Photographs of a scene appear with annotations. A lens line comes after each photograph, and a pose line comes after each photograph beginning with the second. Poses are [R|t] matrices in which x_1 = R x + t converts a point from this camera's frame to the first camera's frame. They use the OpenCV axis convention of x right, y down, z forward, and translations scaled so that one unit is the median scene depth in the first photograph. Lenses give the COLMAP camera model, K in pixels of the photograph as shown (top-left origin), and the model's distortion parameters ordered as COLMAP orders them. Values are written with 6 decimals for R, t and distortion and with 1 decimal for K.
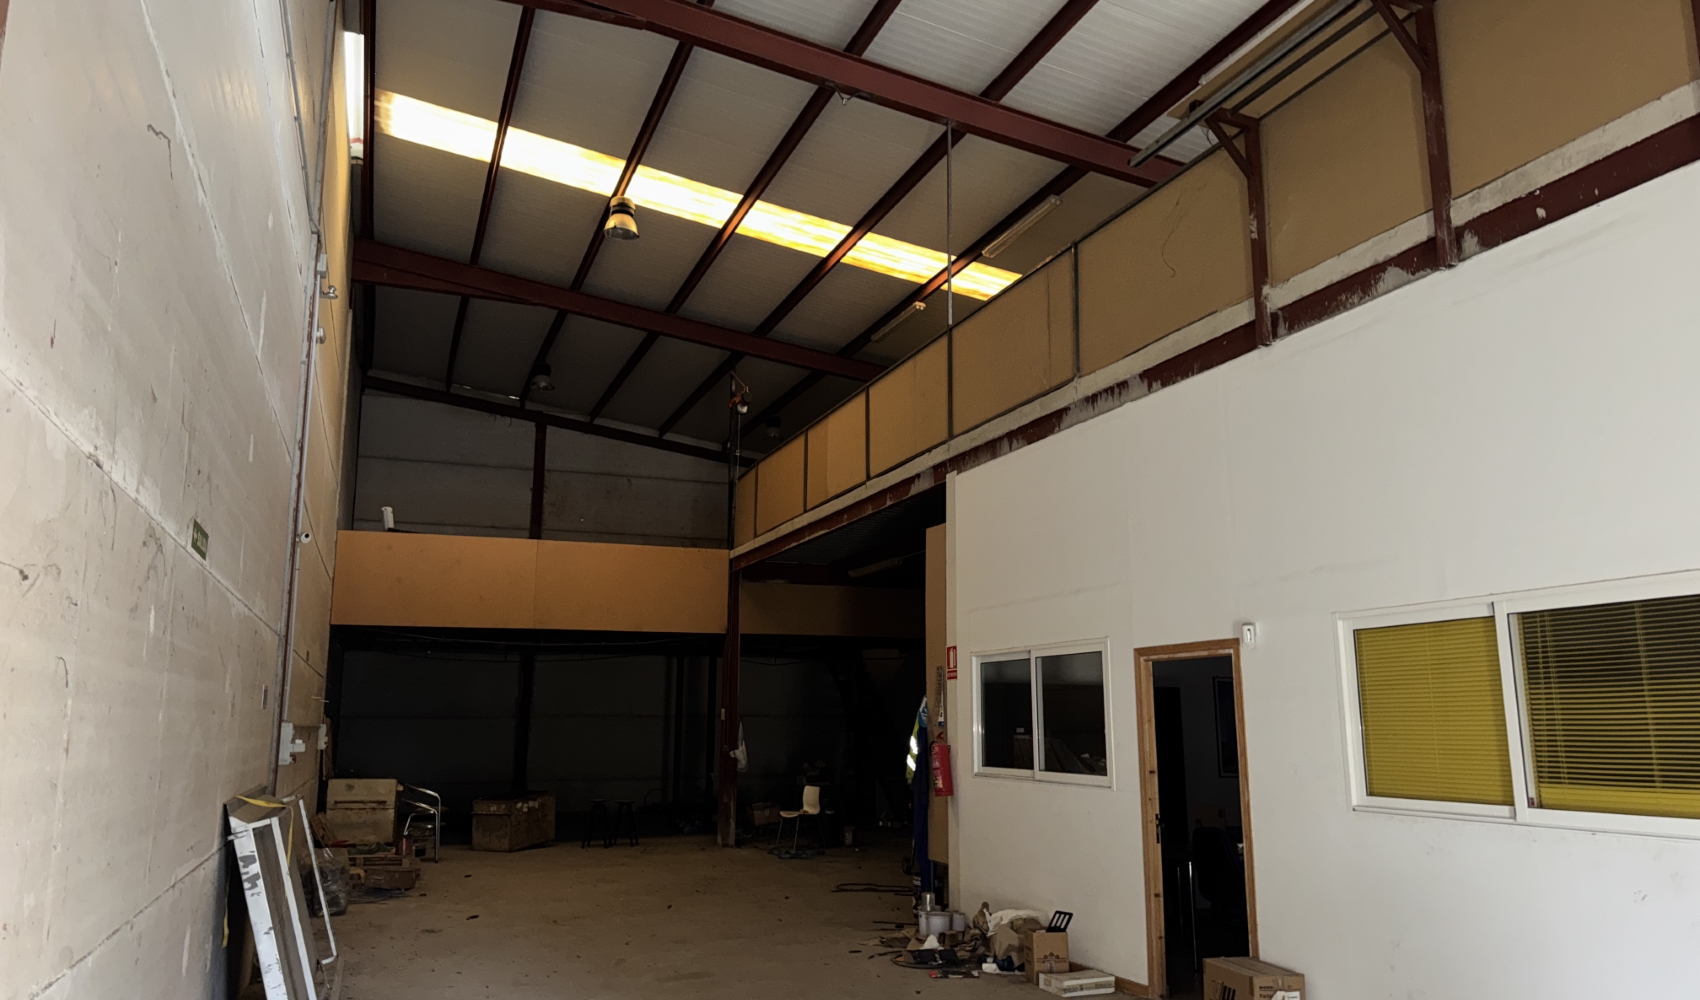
lens RADIAL K [[1192.1, 0, 881.6], [0, 1192.1, 490.5], [0, 0, 1]] dist [-0.001233, -0.007526]
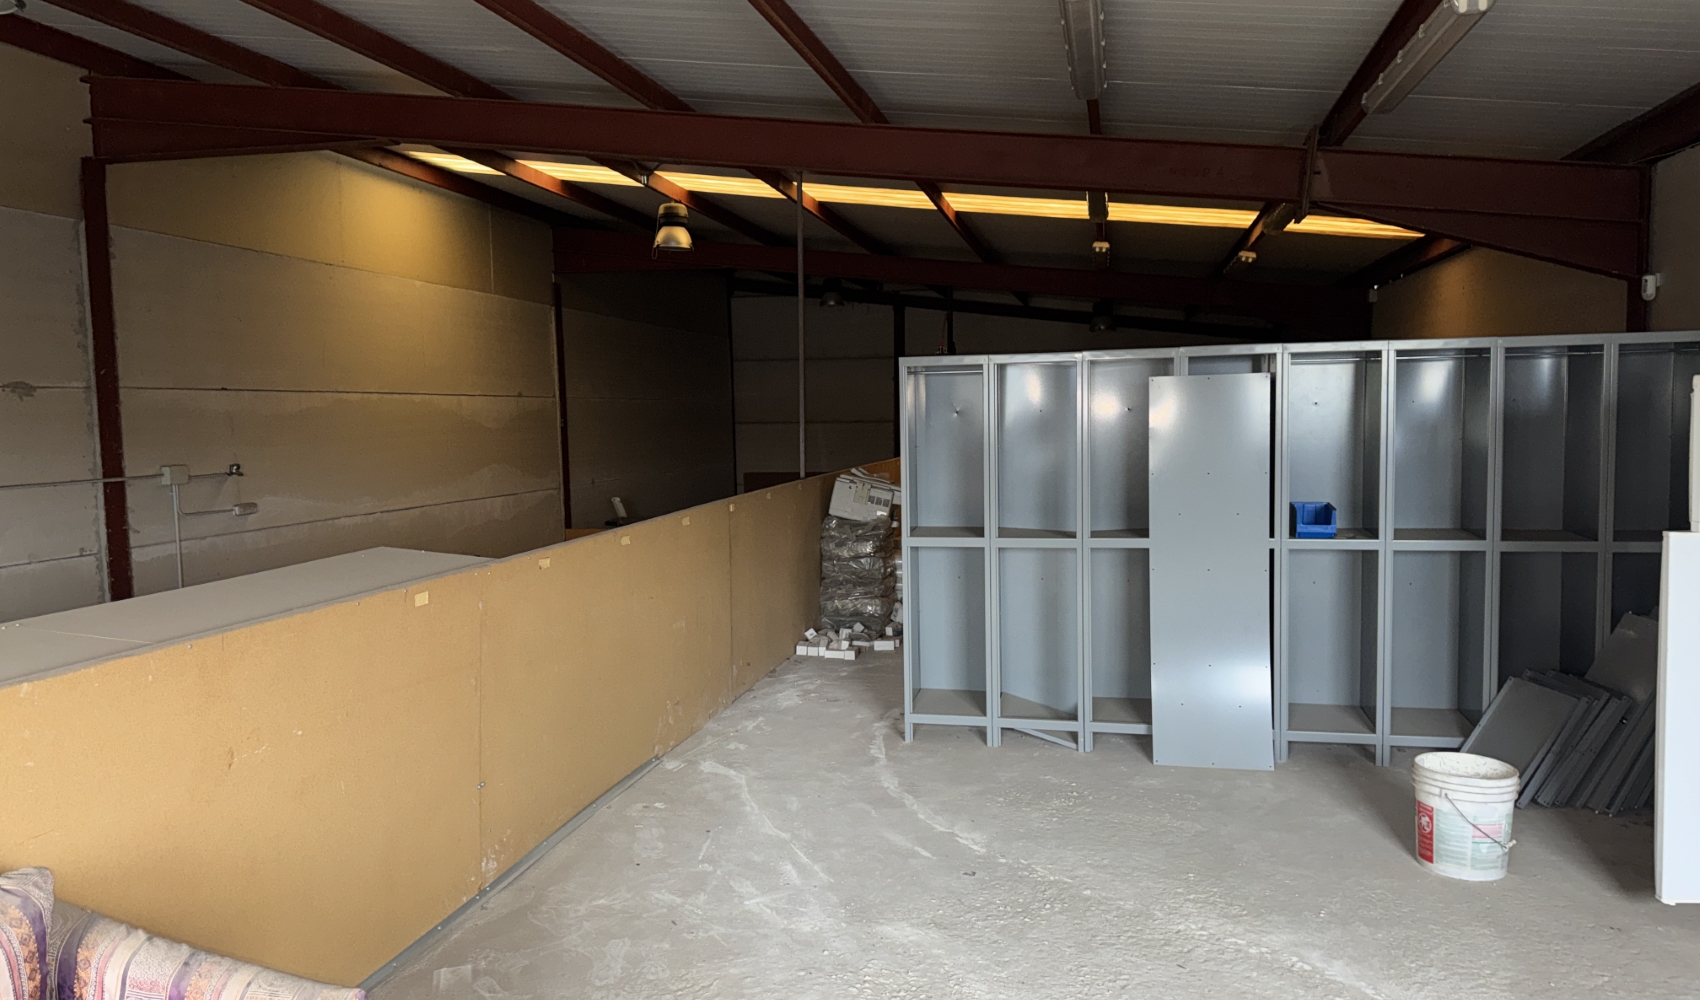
lens RADIAL K [[1200.5, 0, 850.0], [0, 1200.5, 500.0], [0, 0, 1]] dist [0.105655, -0.104333]
pose [[0.813957, 0.039311, -0.579593, 0.742462], [0.121703, 0.964029, 0.236299, -0.433513], [0.568033, -0.262875, 0.779894, 0.648243]]
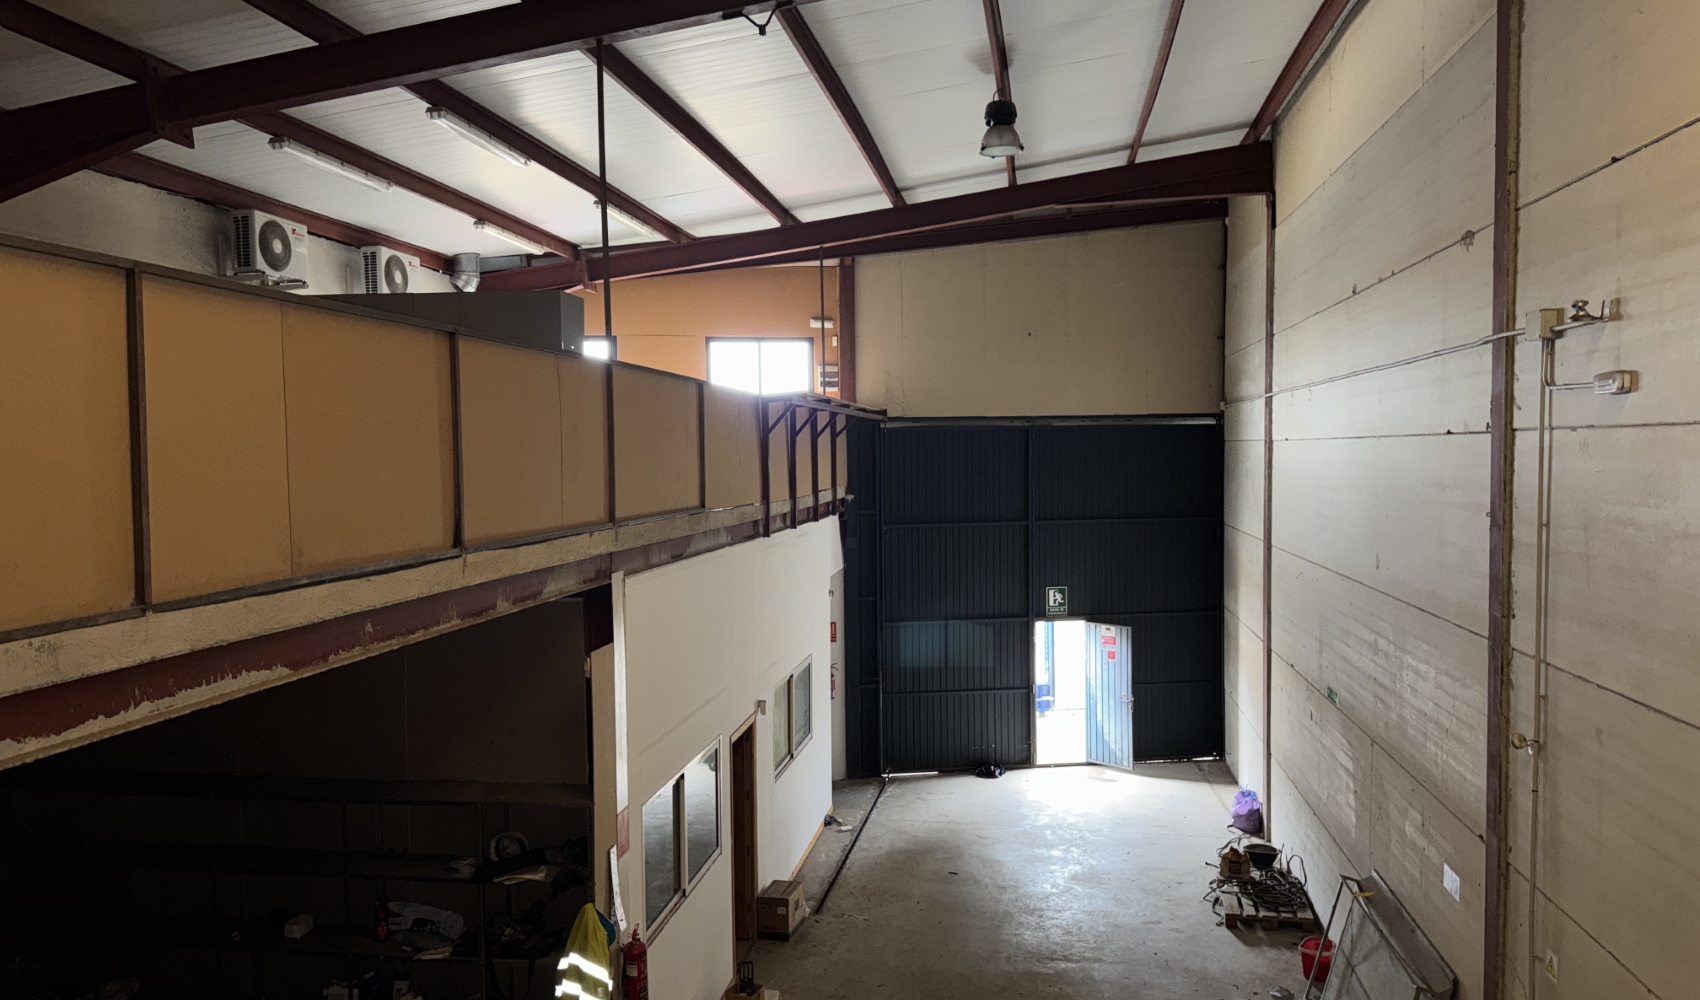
lens RADIAL K [[1187.5, 0, 838.7], [0, 1187.5, 501.1], [0, 0, 1]] dist [0.096559, -0.136994]
pose [[-0.842877, -0.006798, 0.538063, -0.643295], [-0.089122, 0.987874, -0.127130, 0.032961], [-0.530674, -0.155108, -0.833262, 2.206219]]
